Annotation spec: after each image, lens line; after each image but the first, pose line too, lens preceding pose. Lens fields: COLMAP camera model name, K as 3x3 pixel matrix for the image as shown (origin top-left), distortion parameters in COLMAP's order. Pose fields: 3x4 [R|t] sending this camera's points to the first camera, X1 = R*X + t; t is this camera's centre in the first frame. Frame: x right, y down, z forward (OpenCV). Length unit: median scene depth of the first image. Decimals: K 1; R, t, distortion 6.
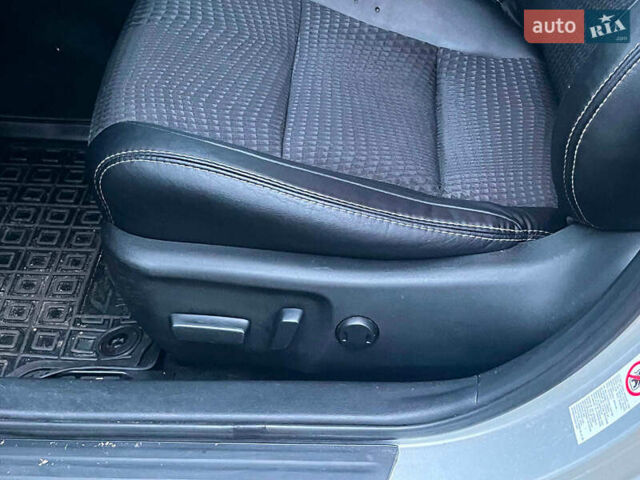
lens RADIAL K [[1183.6, 0, 320.0], [0, 1183.6, 240.0], [0, 0, 1]] dist [0.280709, -1.615596]
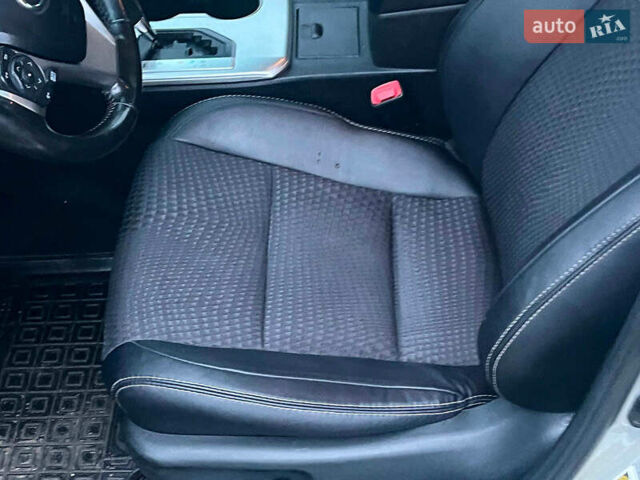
lens RADIAL K [[1183.6, 0, 320.0], [0, 1183.6, 240.0], [0, 0, 1]] dist [0.280709, -1.615596]
pose [[0.996556, -0.081254, -0.016558, 0.047493], [0.082553, 0.990977, 0.105592, -0.262278], [0.007829, -0.106595, 0.994272, -0.165405]]
